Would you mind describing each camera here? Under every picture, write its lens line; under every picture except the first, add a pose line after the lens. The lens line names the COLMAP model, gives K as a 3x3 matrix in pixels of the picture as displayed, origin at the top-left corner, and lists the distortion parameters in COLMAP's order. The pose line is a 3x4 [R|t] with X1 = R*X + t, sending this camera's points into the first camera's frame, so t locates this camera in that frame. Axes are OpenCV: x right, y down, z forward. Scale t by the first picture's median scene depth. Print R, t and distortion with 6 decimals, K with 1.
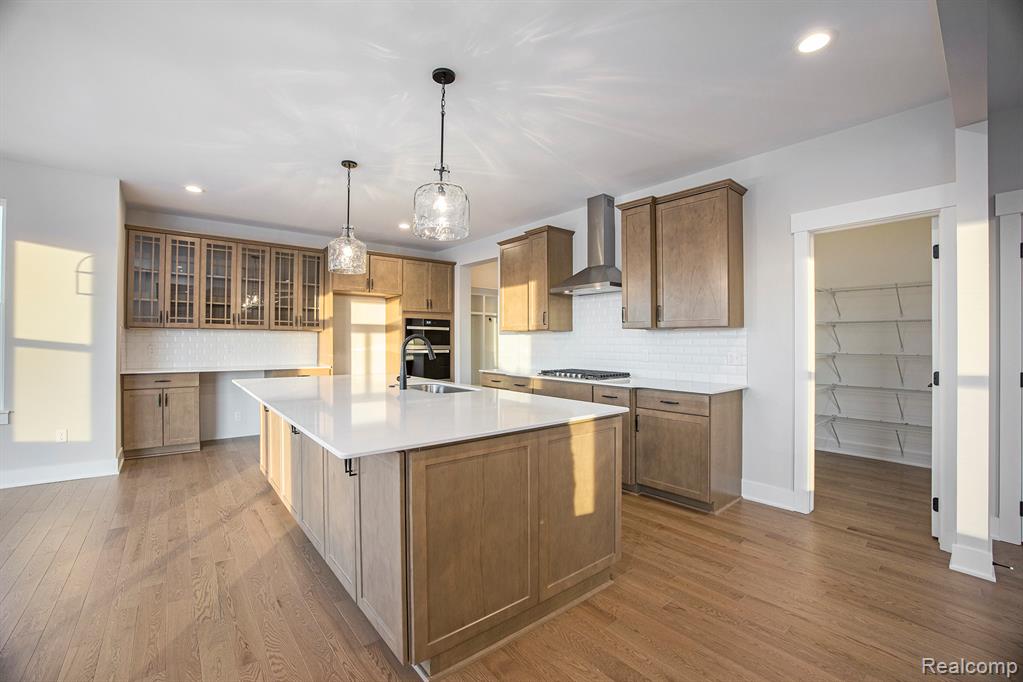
lens RADIAL K [[429.7, 0, 499.1], [0, 429.7, 335.7], [0, 0, 1]] dist [-0.043509, 0.000360]
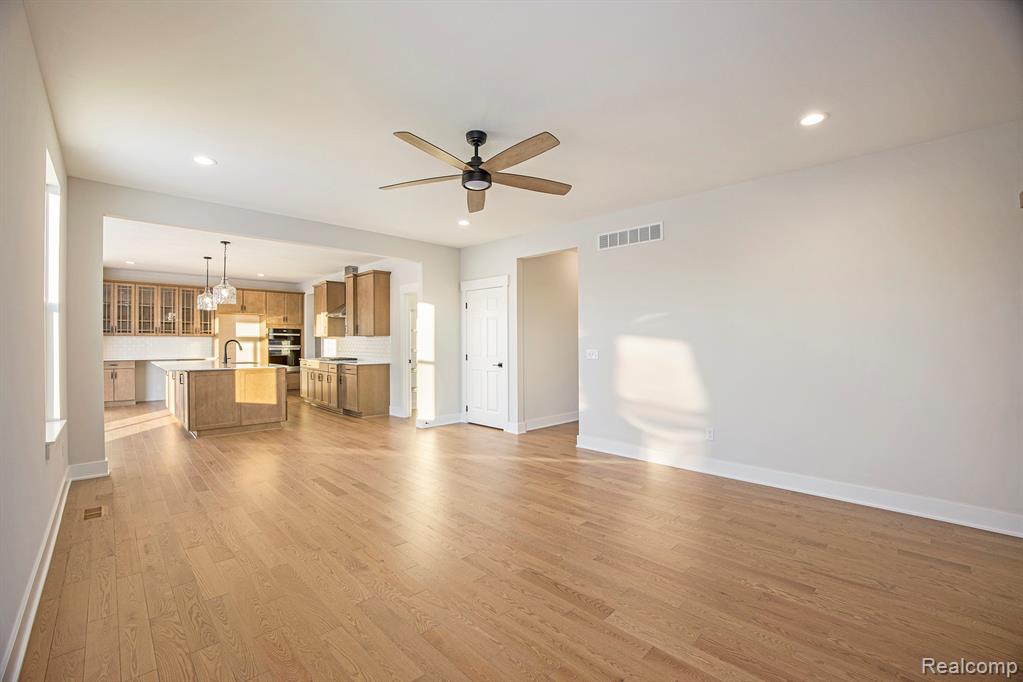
lens RADIAL K [[437.6, 0, 503.3], [0, 437.6, 340.5], [0, 0, 1]] dist [-0.040728, 0.000083]
pose [[0.996327, -0.002428, 0.085596, 0.686651], [0.001623, 0.999954, 0.009478, -0.011271], [-0.085615, -0.009304, 0.996285, -0.922508]]
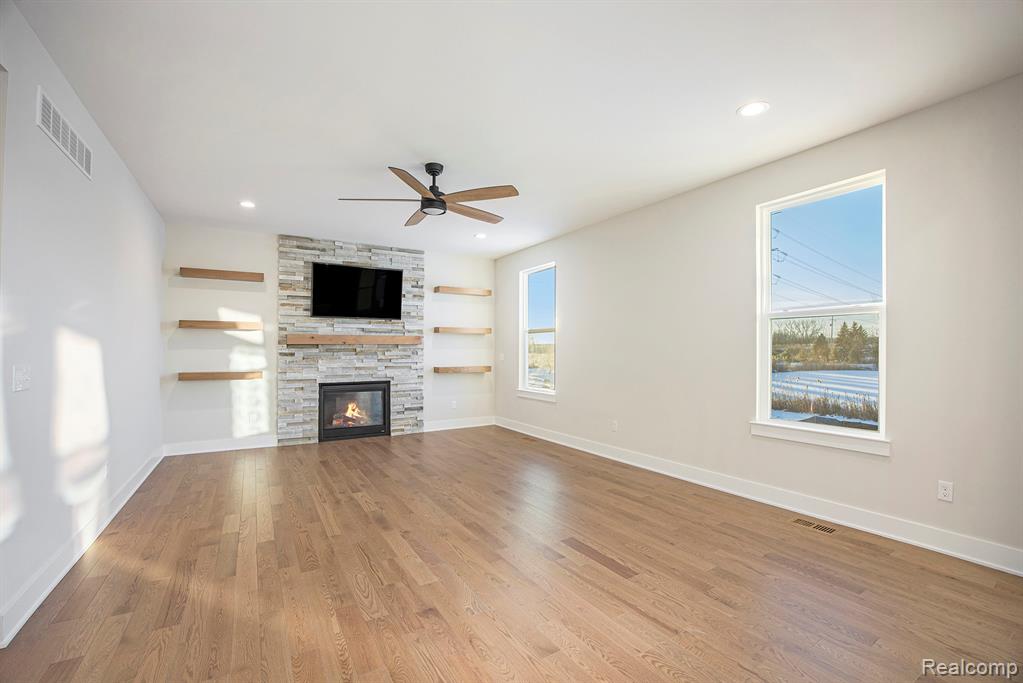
lens RADIAL K [[444.4, 0, 518.0], [0, 444.4, 349.7], [0, 0, 1]] dist [-0.034106, 0.000374]
pose [[-0.992803, -0.005885, 0.119611, 0.466397], [-0.007336, 0.999905, -0.011696, 0.006607], [-0.119531, -0.012489, -0.992752, 0.487004]]
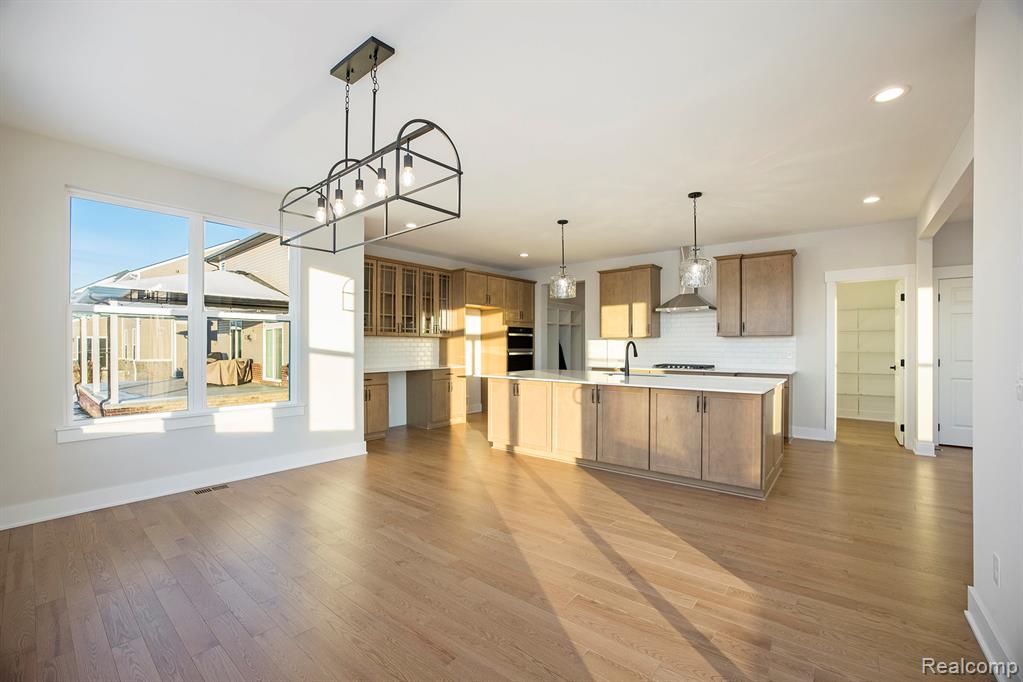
lens RADIAL K [[437.6, 0, 503.3], [0, 437.6, 340.5], [0, 0, 1]] dist [-0.040728, 0.000083]
pose [[0.979204, -0.004086, 0.202837, -0.629259], [0.002615, 0.999968, 0.007519, -0.012963], [-0.202861, -0.006833, 0.979184, -0.301101]]
